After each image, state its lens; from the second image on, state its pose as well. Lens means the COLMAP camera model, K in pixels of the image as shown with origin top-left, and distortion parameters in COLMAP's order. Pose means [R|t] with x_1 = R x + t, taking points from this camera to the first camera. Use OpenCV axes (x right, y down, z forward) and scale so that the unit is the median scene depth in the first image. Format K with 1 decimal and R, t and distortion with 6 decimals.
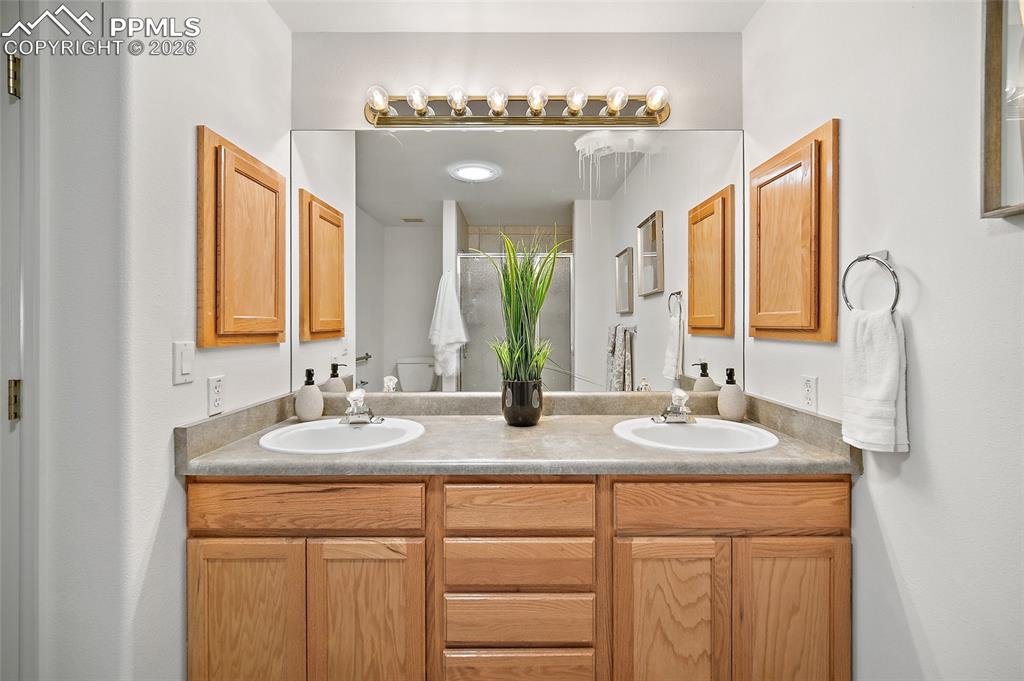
lens RADIAL K [[421.4, 0, 516.1], [0, 421.4, 324.4], [0, 0, 1]] dist [-0.000177, 0.000339]
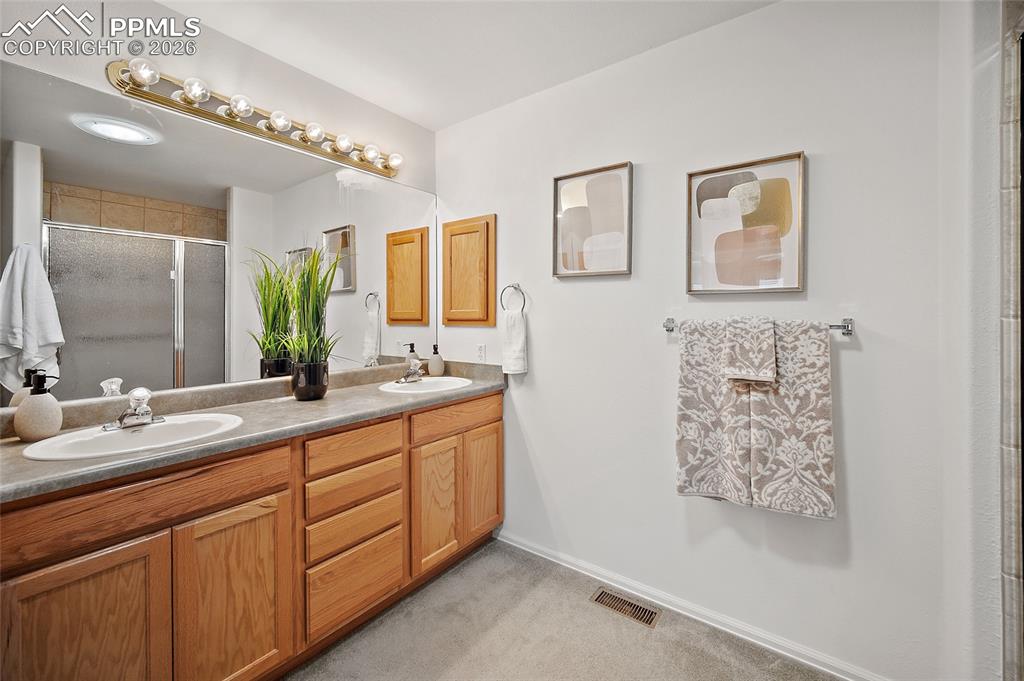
lens RADIAL K [[421.4, 0, 516.1], [0, 421.4, 324.4], [0, 0, 1]] dist [-0.000177, 0.000339]
pose [[0.595578, -0.015743, 0.803143, -0.808551], [0.003988, 0.999854, 0.016641, 0.002743], [-0.803287, -0.006708, 0.595554, -0.273885]]
